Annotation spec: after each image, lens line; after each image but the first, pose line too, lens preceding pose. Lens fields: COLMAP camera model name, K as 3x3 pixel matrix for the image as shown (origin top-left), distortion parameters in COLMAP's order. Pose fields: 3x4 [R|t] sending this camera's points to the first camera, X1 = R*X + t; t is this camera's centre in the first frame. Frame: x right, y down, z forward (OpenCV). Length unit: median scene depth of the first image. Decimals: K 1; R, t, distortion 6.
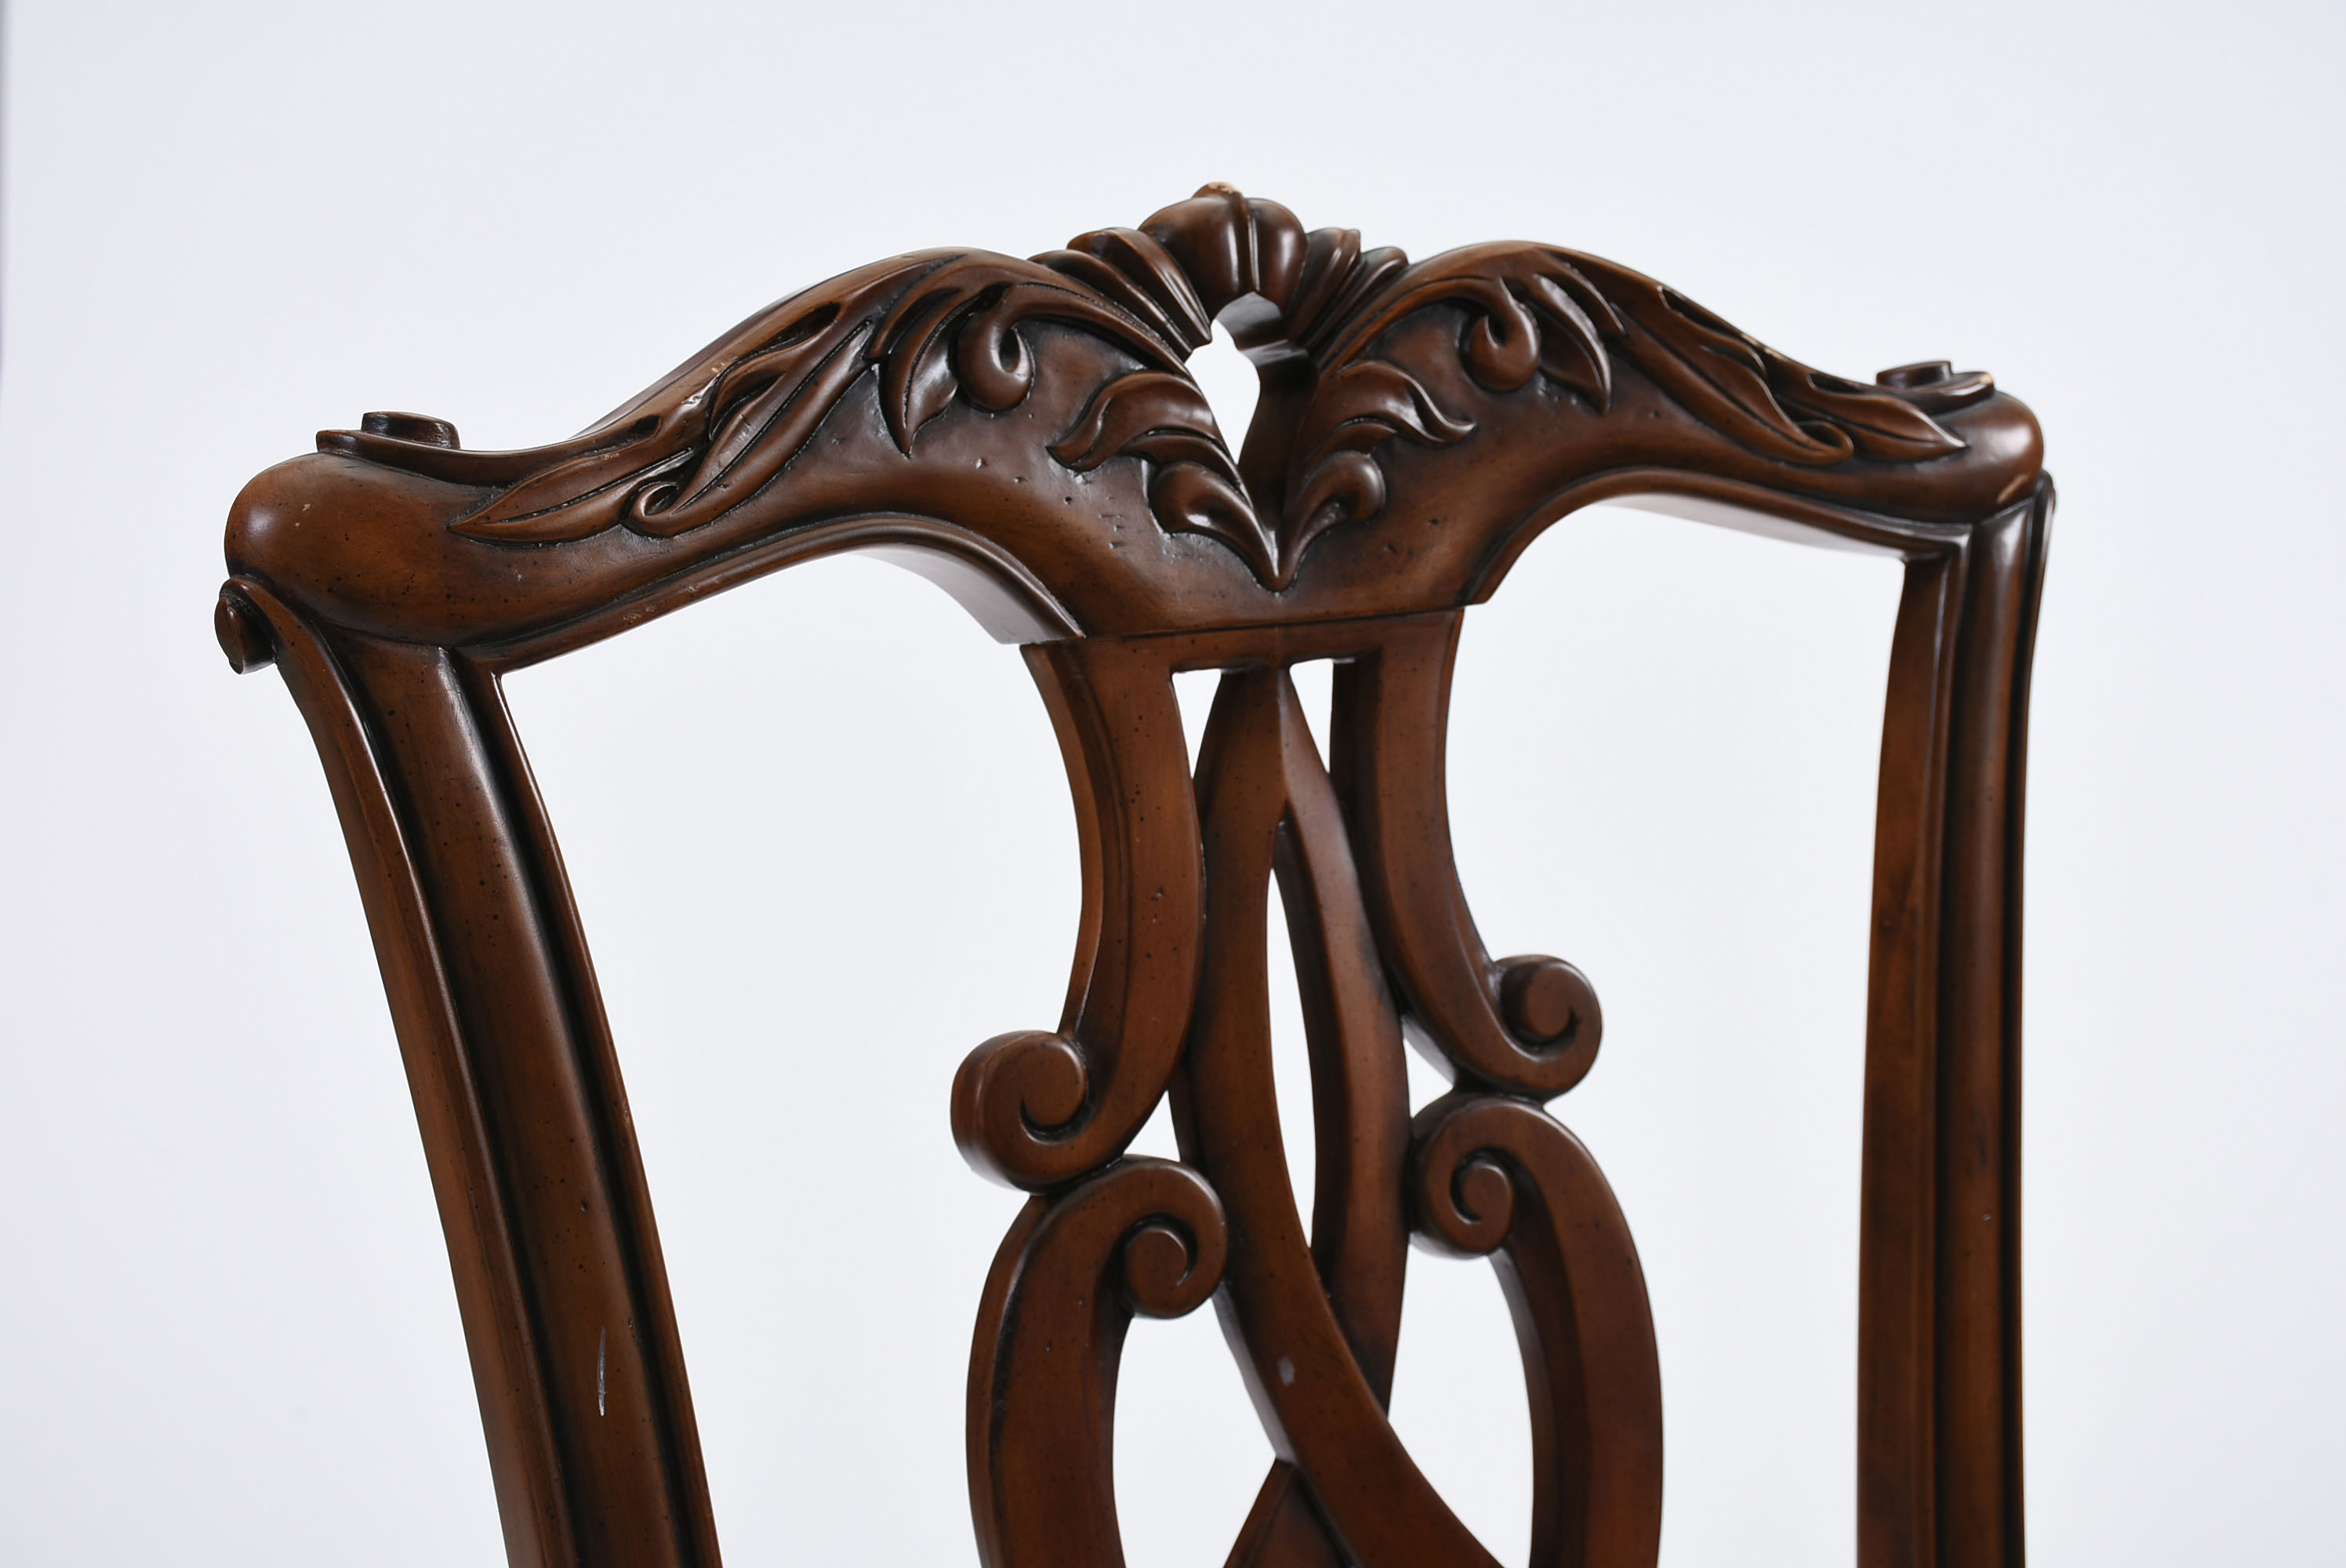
lens RADIAL K [[3529.3, 0, 1178.4], [0, 3529.3, 778.1], [0, 0, 1]] dist [-0.056712, 0.000000]
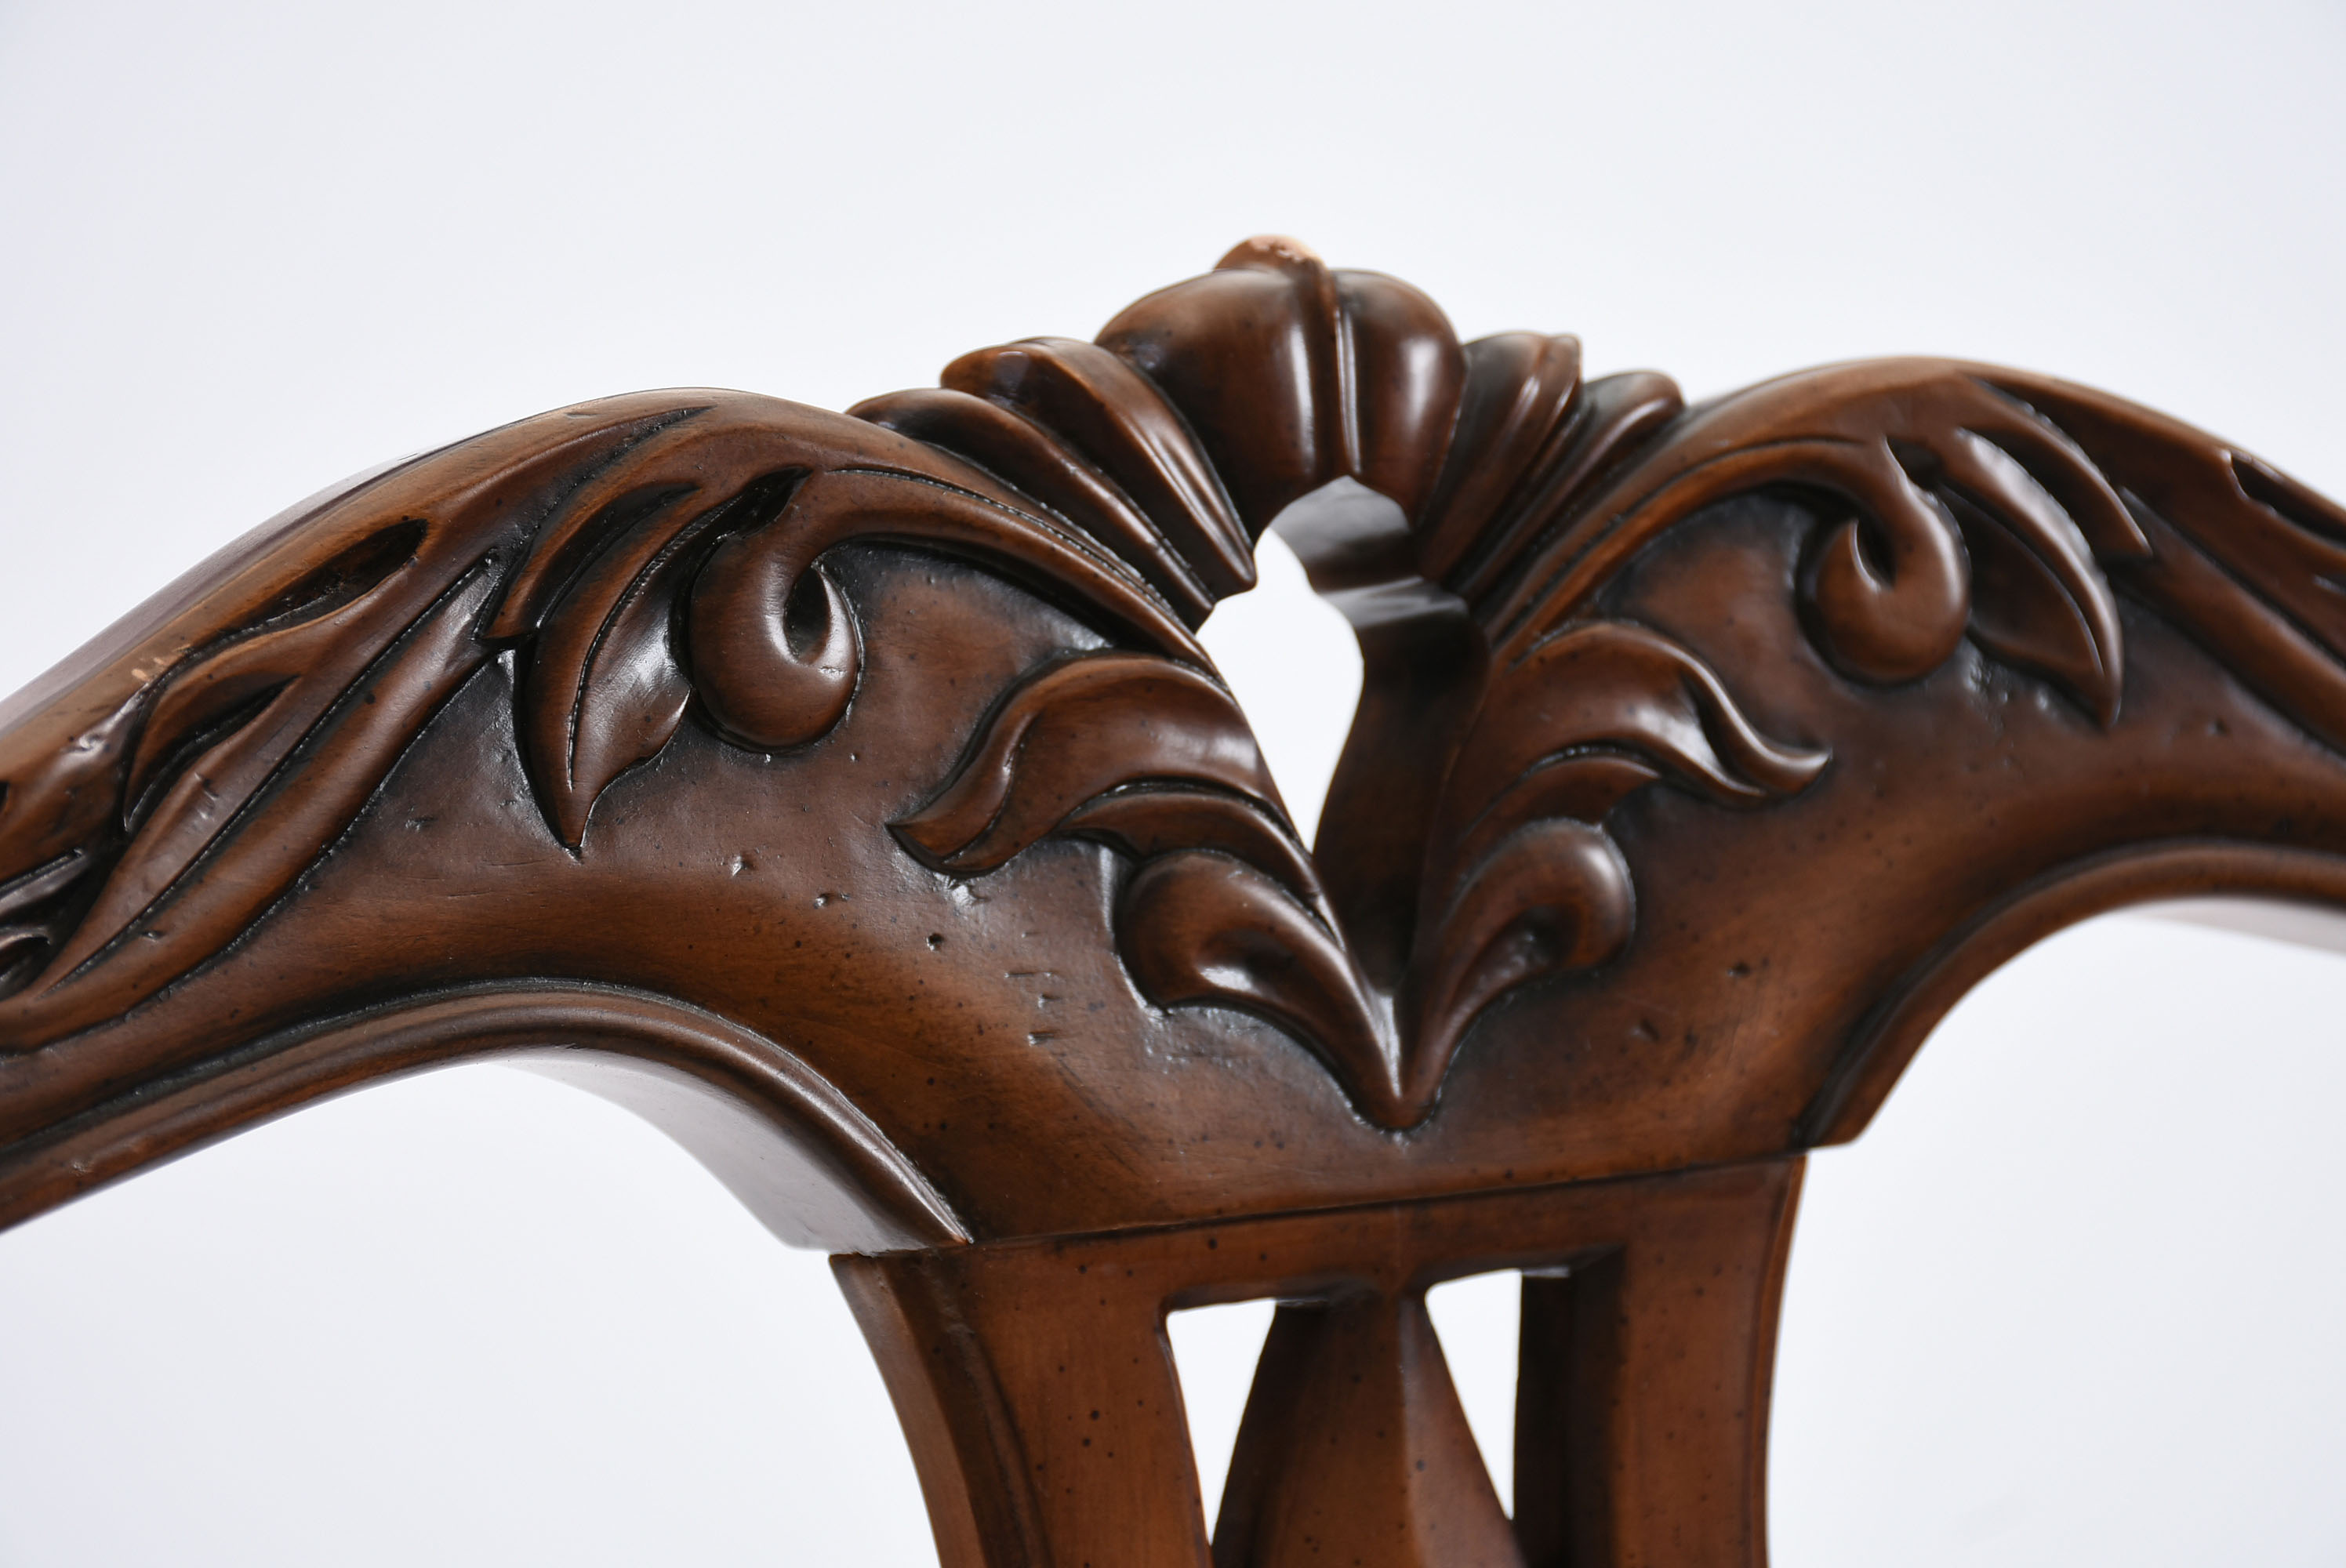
lens RADIAL K [[6357.7, 0, 1170.1], [0, 6357.7, 789.1], [0, 0, 1]] dist [-0.063447, 0.000000]
pose [[0.999891, 0.002343, -0.014604, 0.010551], [-0.003173, 0.998365, -0.057069, -0.050415], [0.014446, 0.057109, 0.998263, 0.177572]]
